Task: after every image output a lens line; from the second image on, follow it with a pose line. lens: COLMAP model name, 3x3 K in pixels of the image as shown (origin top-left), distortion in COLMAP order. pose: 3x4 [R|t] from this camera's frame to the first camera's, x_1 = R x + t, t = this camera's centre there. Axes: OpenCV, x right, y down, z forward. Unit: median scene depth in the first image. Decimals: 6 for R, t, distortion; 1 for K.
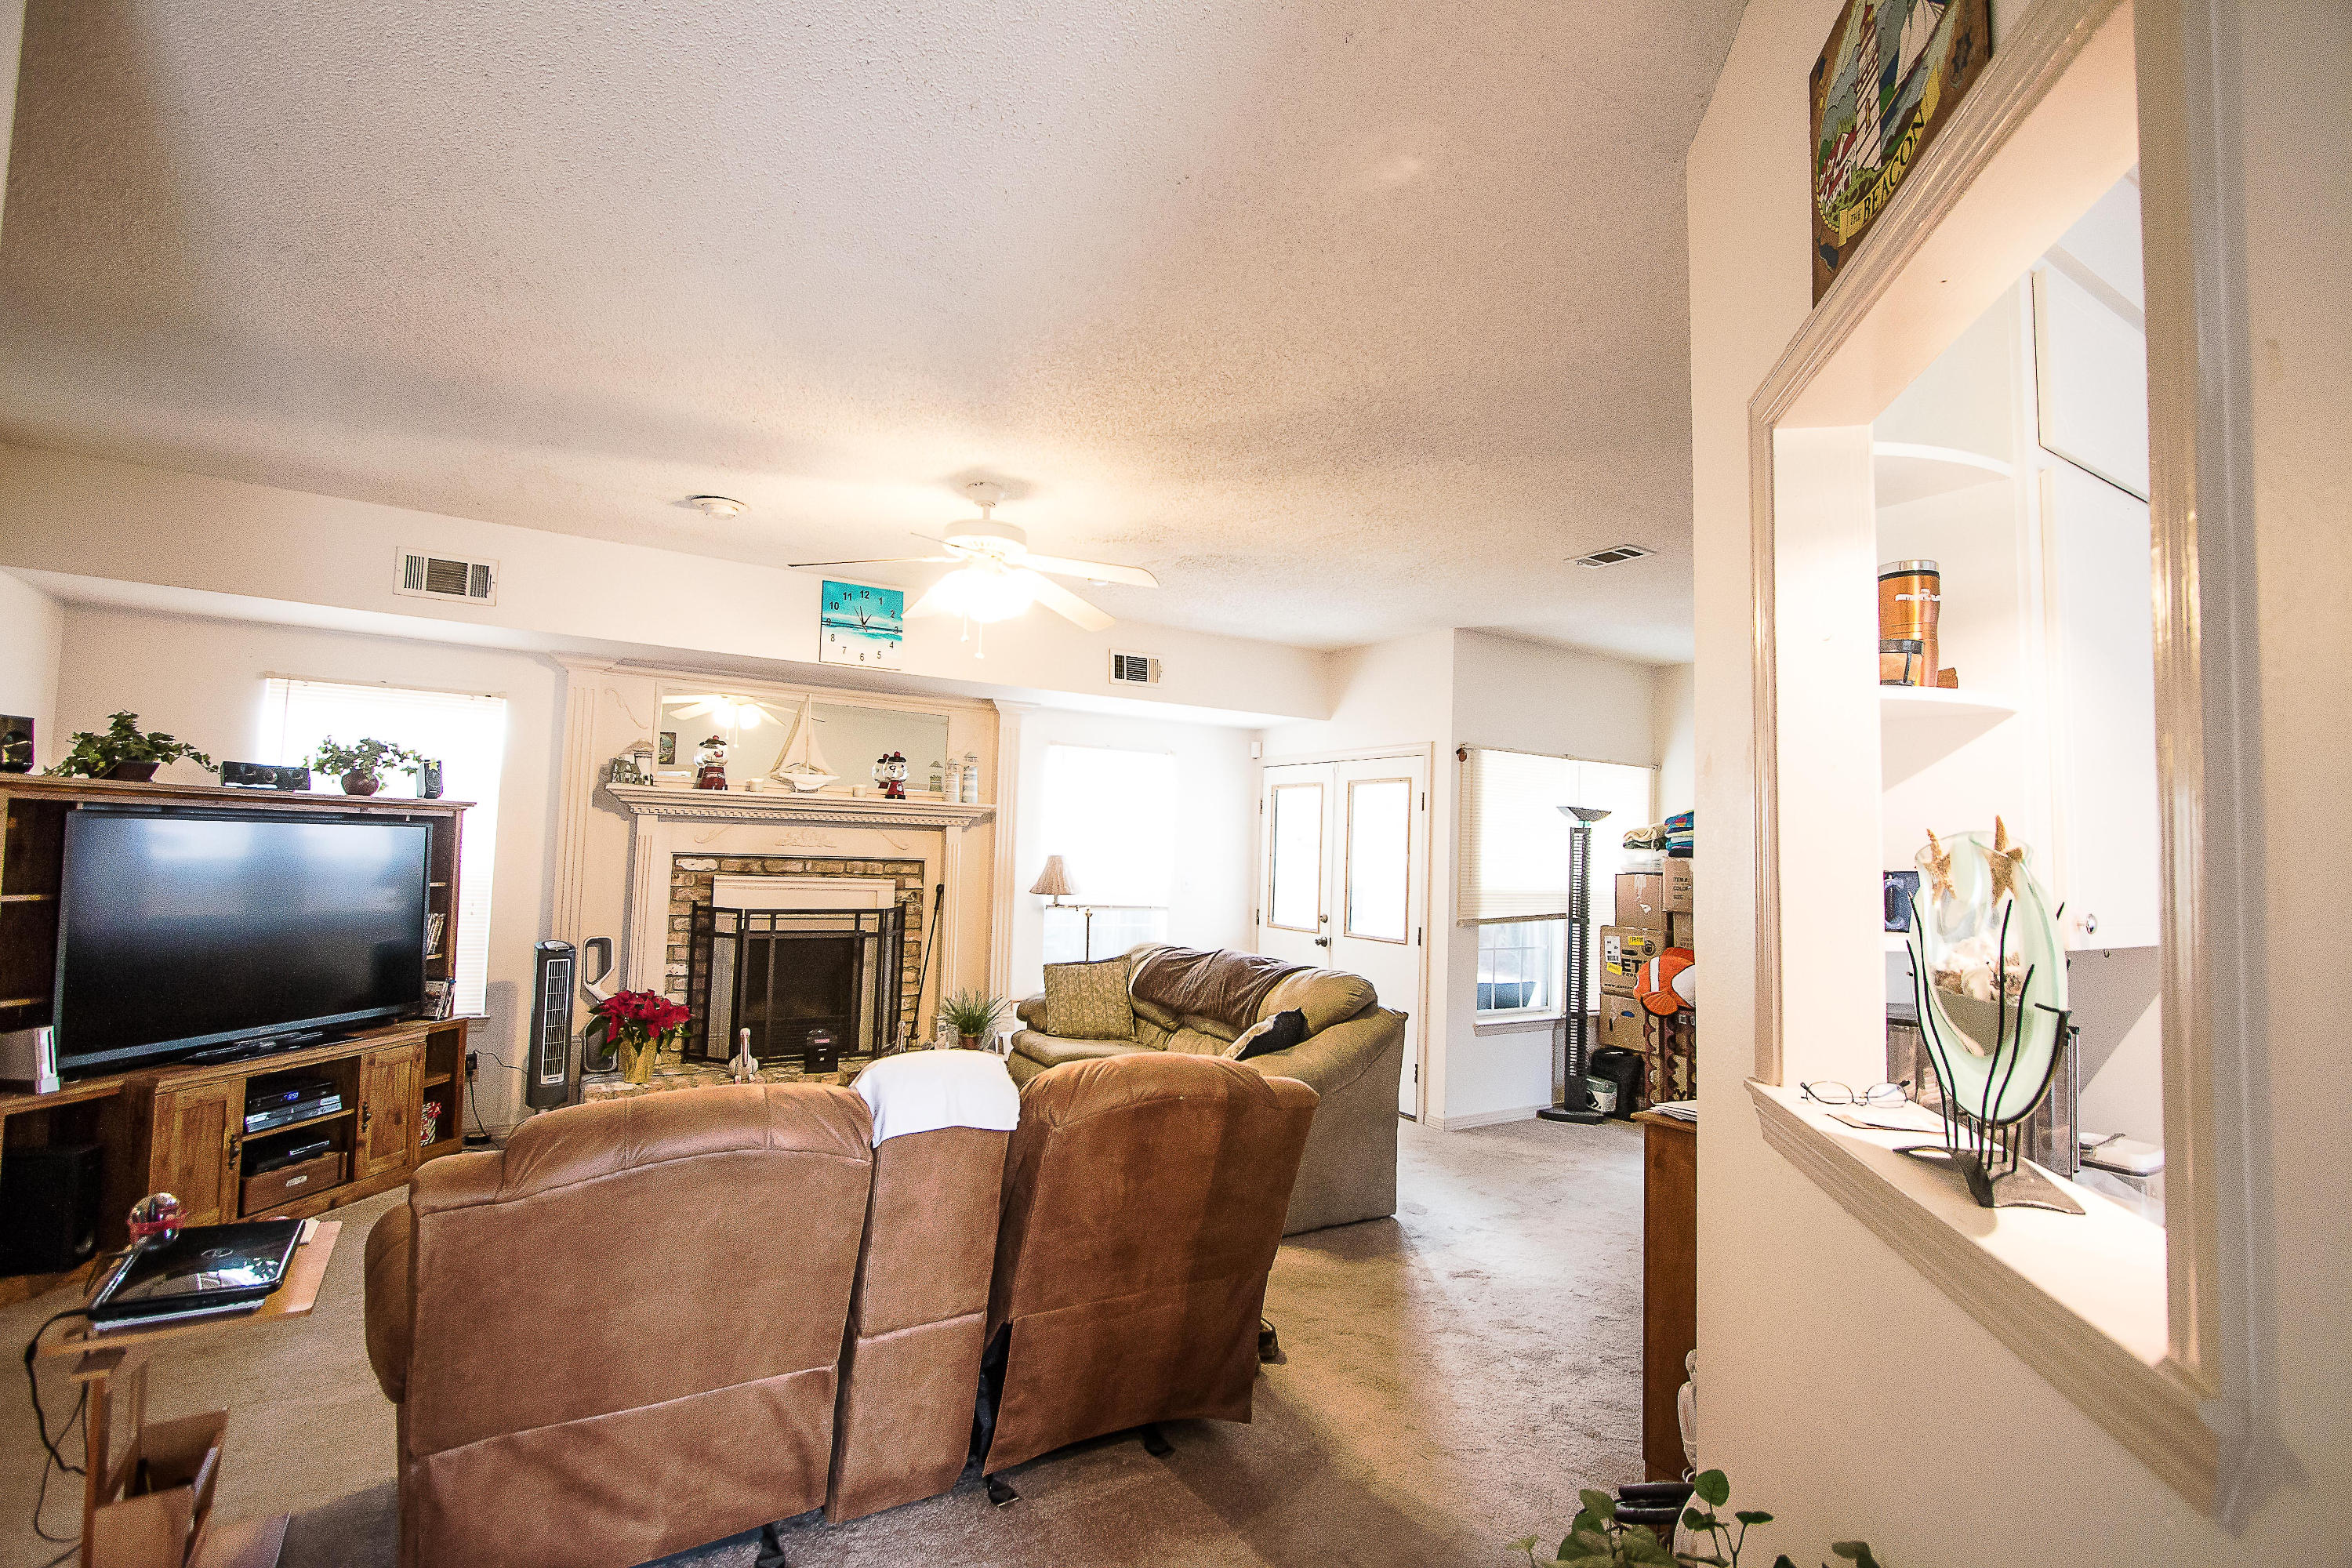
lens RADIAL K [[1105.9, 0, 1194.4], [0, 1105.9, 788.8], [0, 0, 1]] dist [-0.010289, -0.000519]
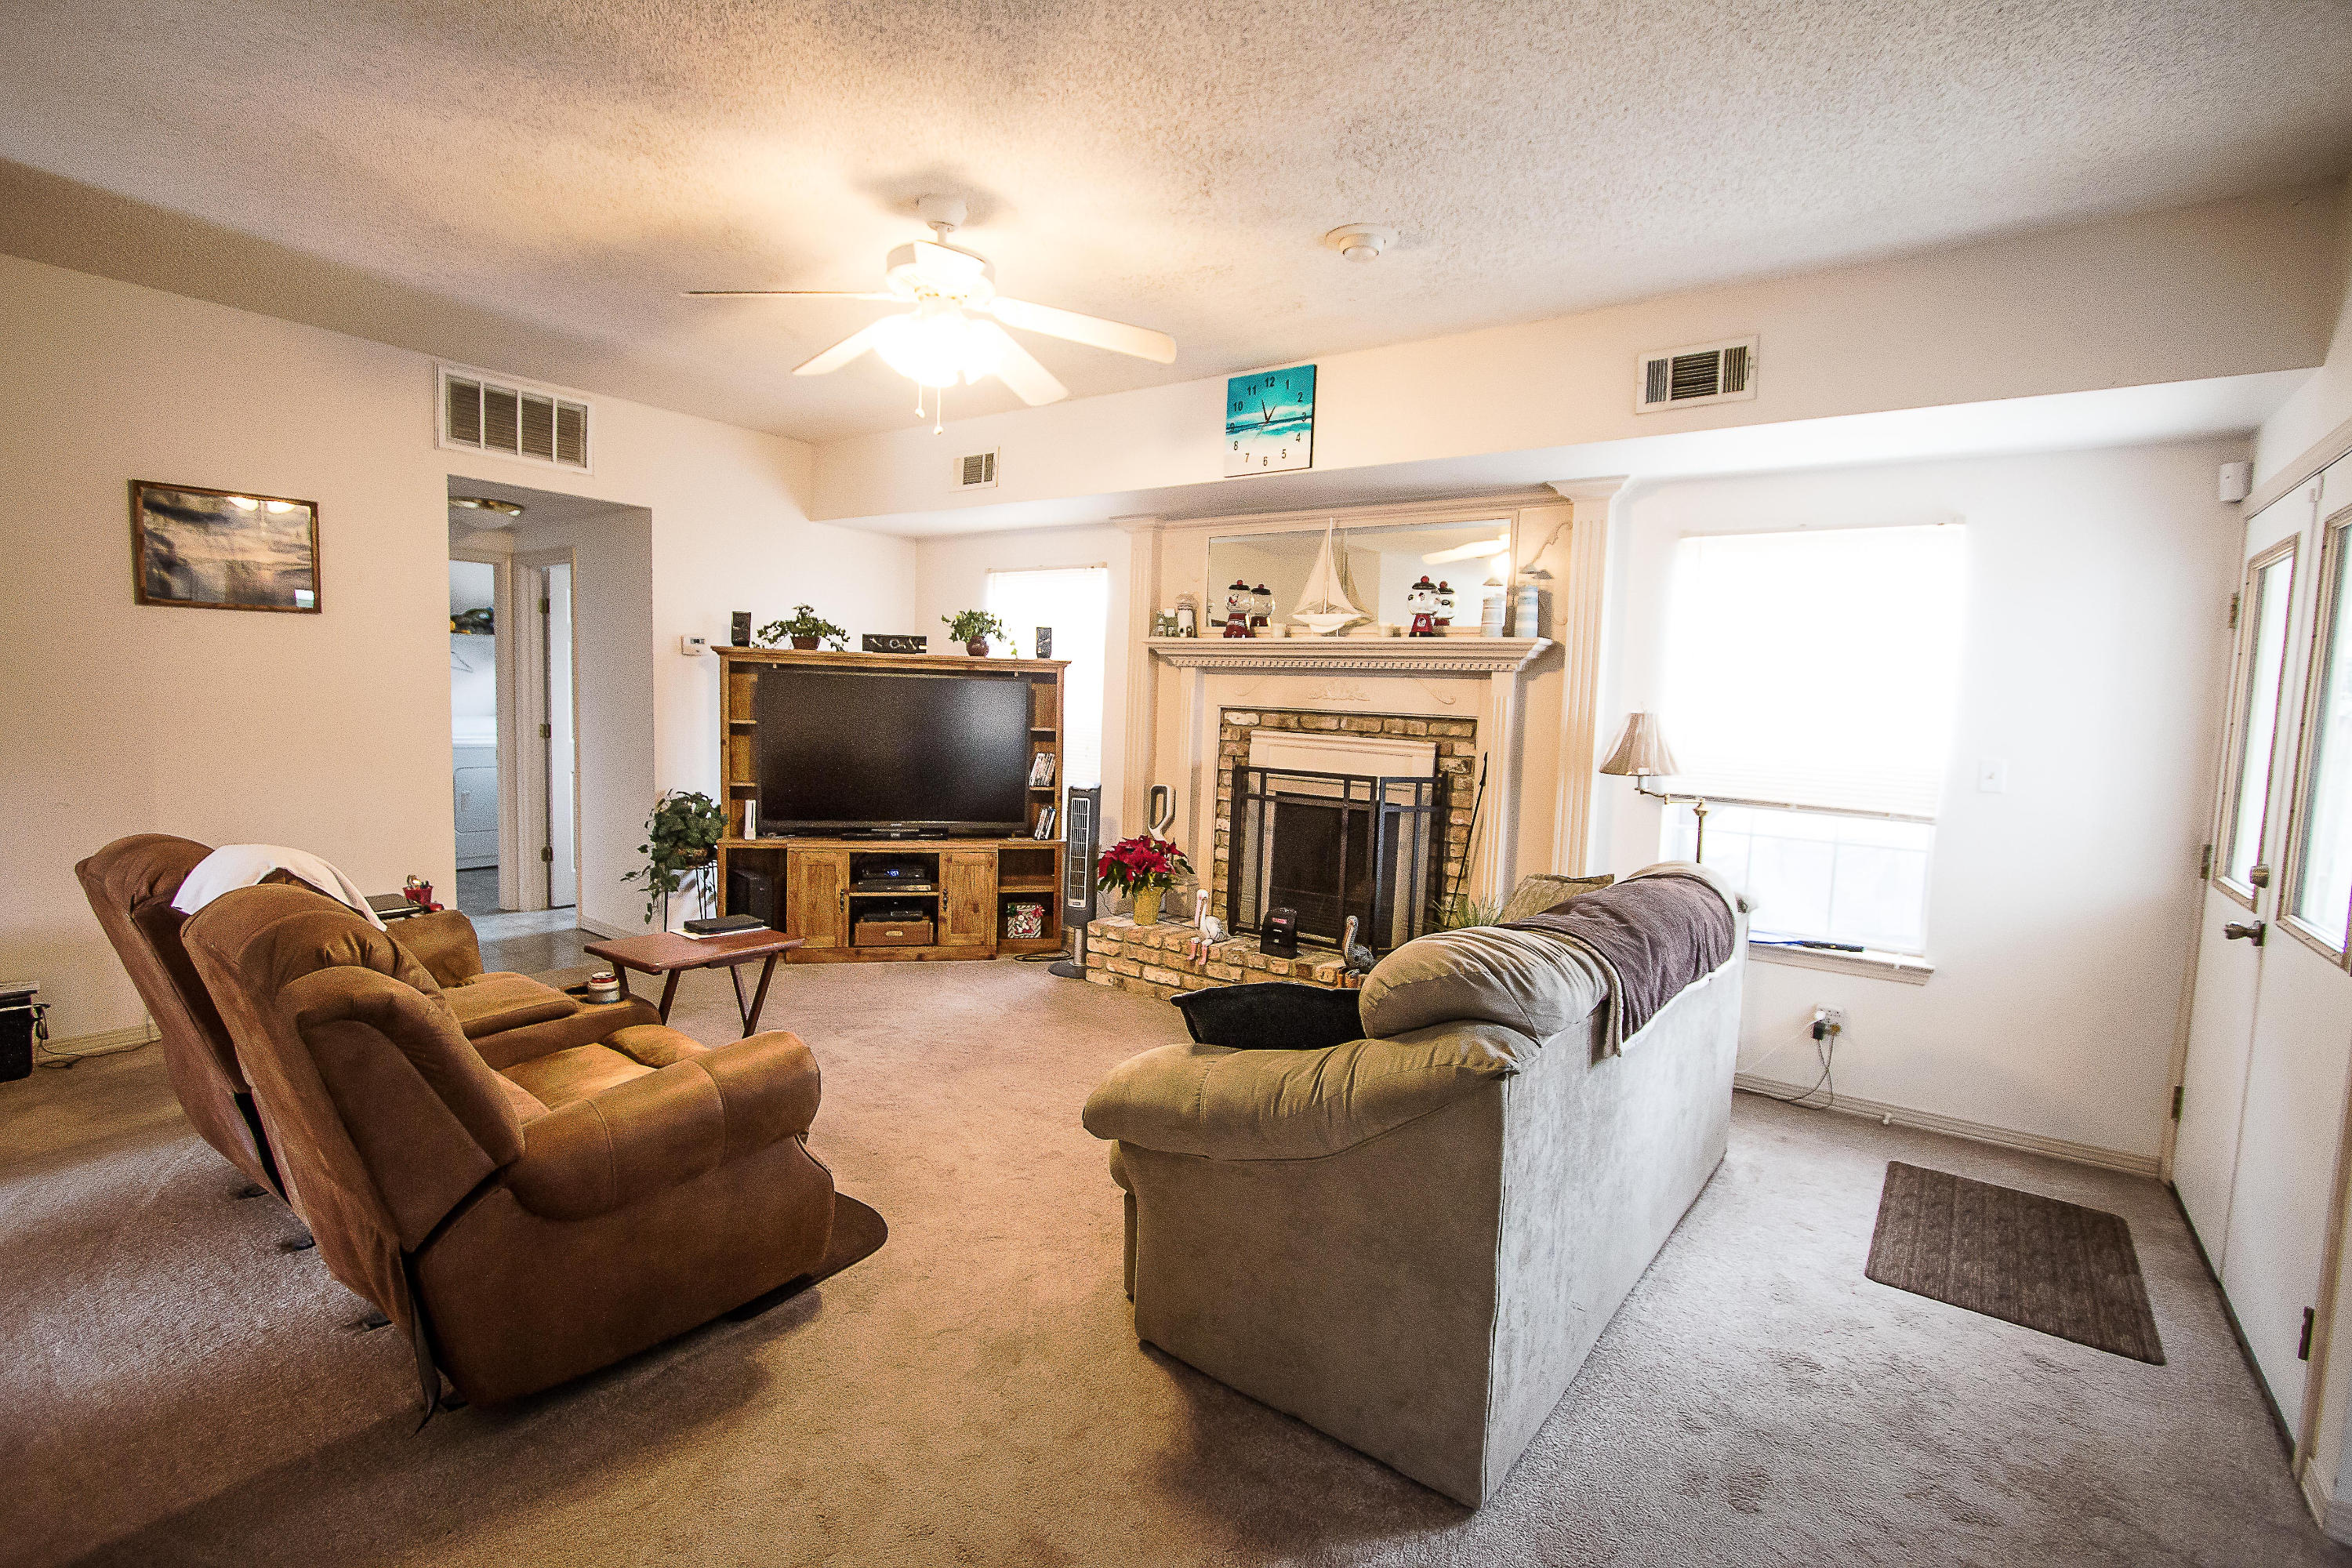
lens RADIAL K [[1078.5, 0, 1157.6], [0, 1078.5, 783.8], [0, 0, 1]] dist [-0.012011, 0.000591]
pose [[0.353035, 0.059409, -0.933722, 0.421980], [0.028343, 0.996845, 0.074141, 0.055827], [0.935181, -0.052639, 0.350238, 0.625560]]
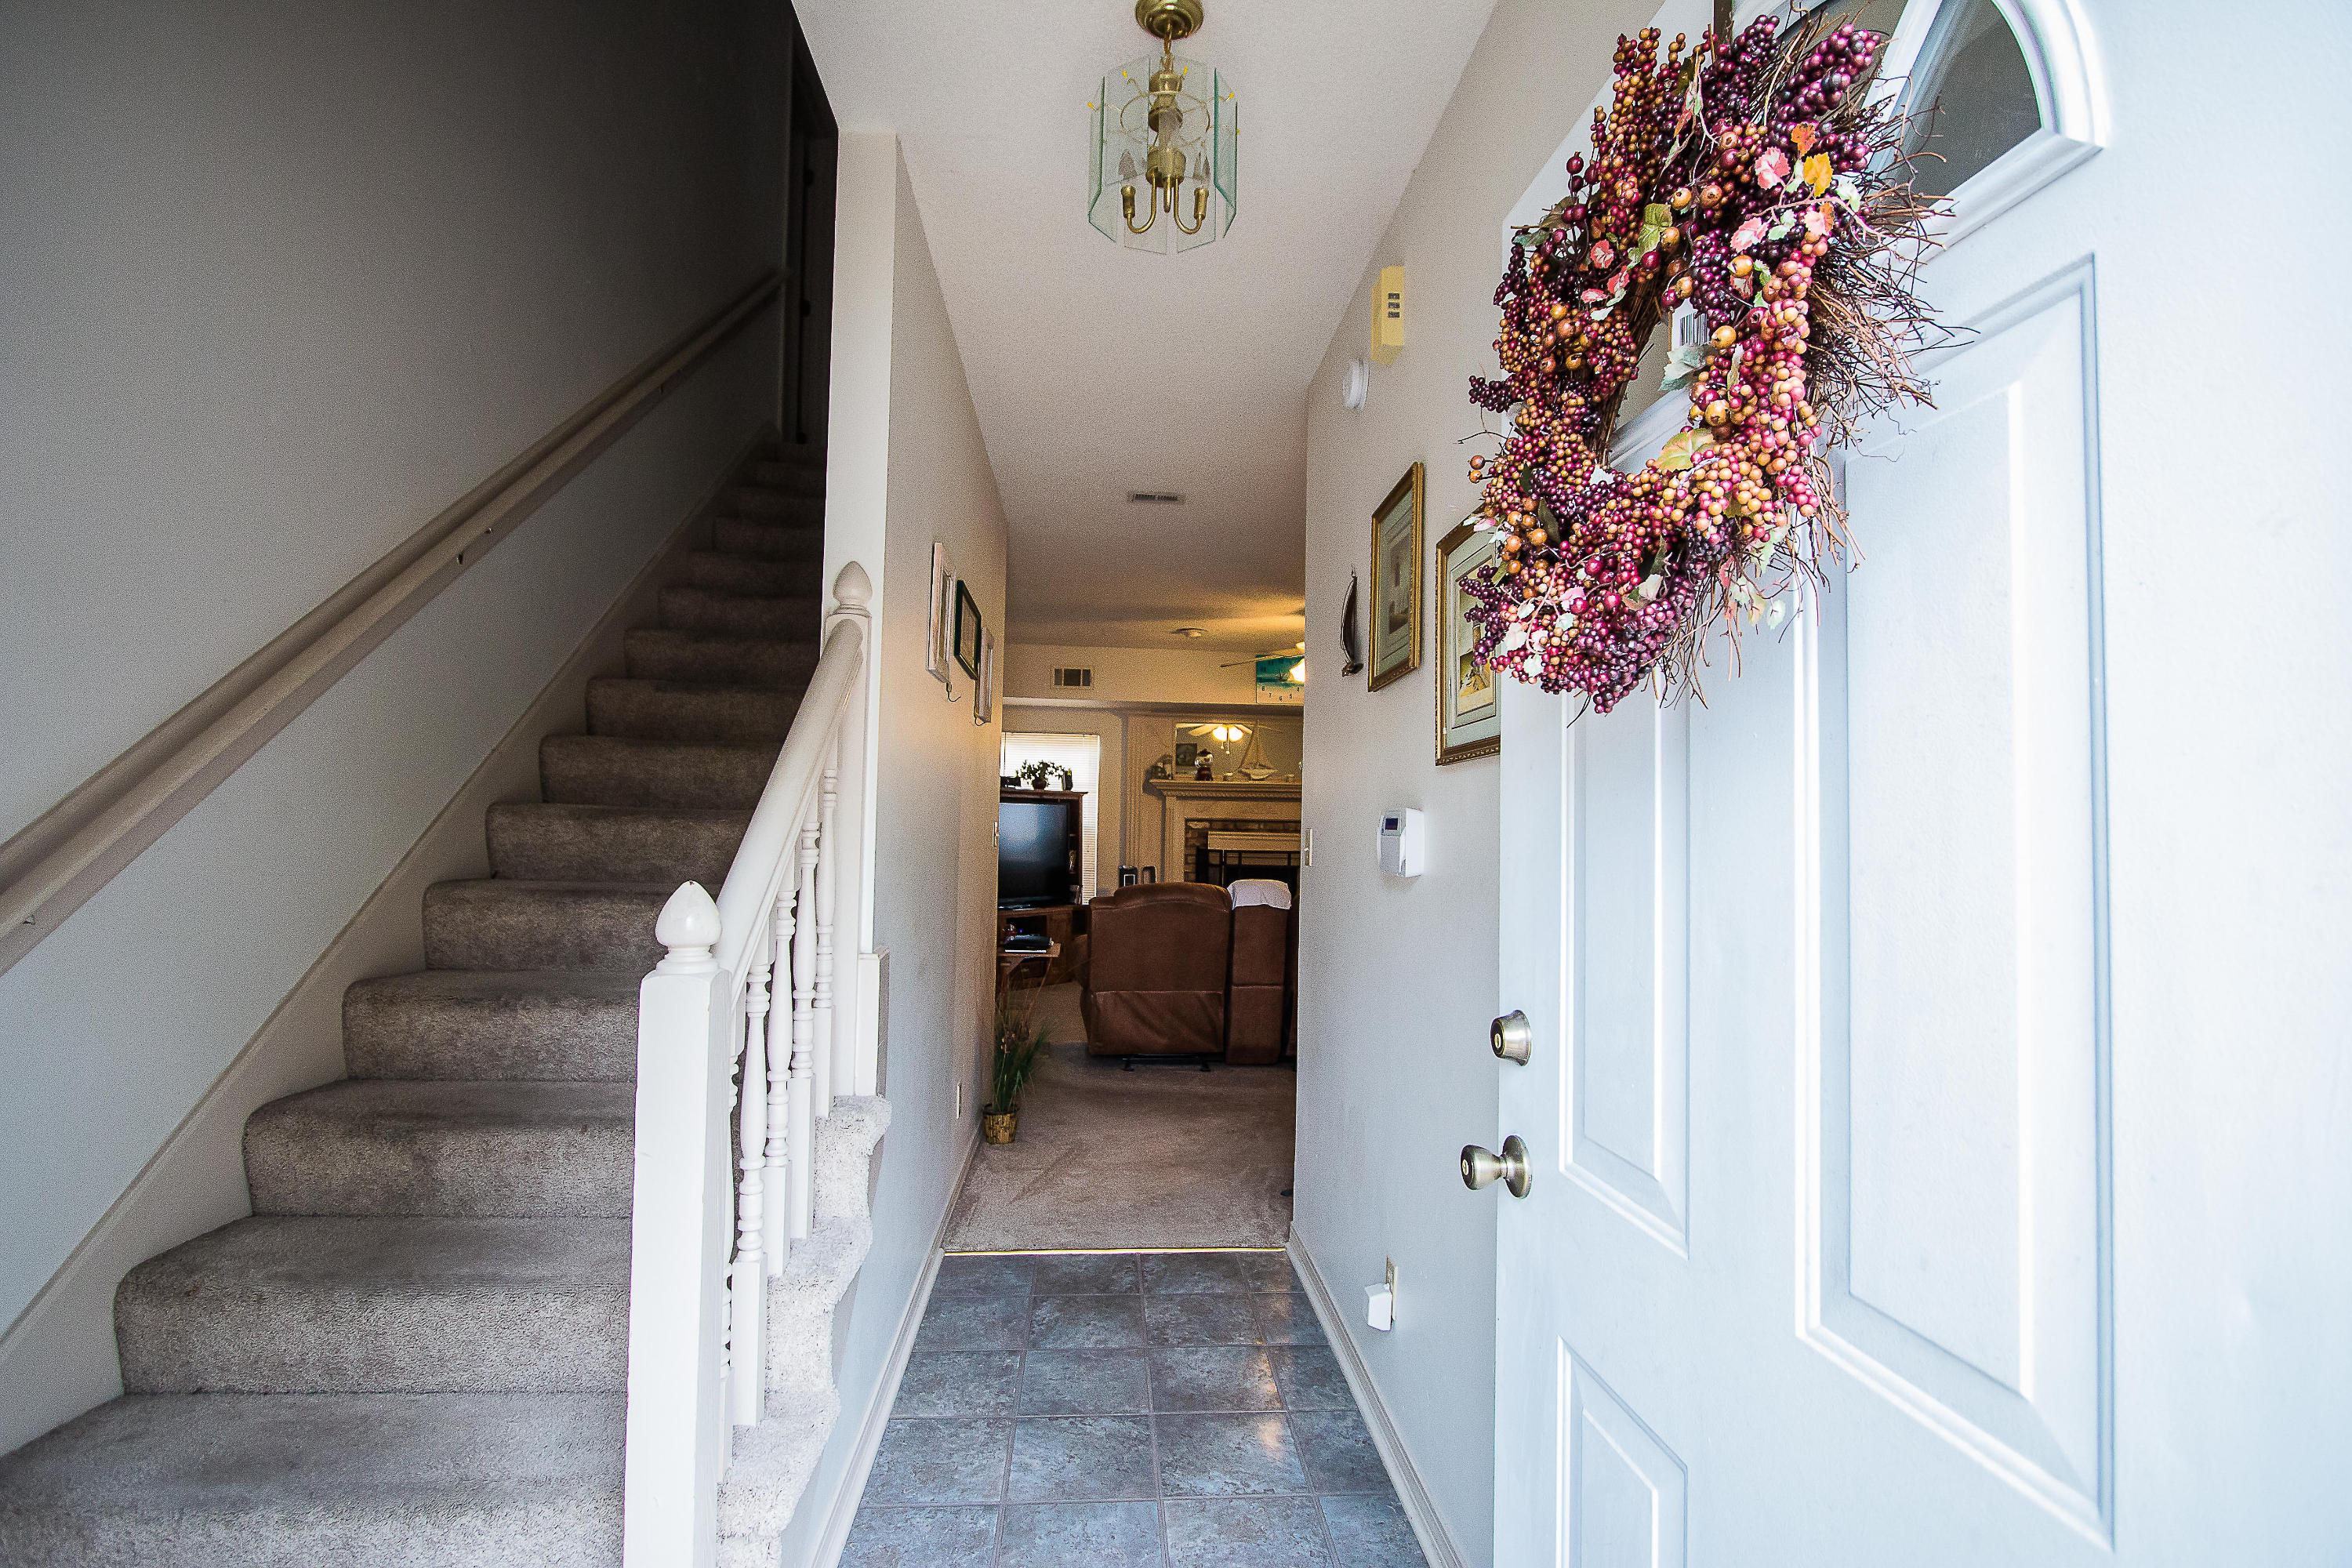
lens RADIAL K [[1105.9, 0, 1194.4], [0, 1105.9, 788.8], [0, 0, 1]] dist [-0.010289, -0.000519]
pose [[0.893971, -0.032978, -0.446910, 0.323948], [0.037637, 0.999290, 0.001548, 0.010284], [0.446542, -0.018204, 0.894578, -0.555474]]
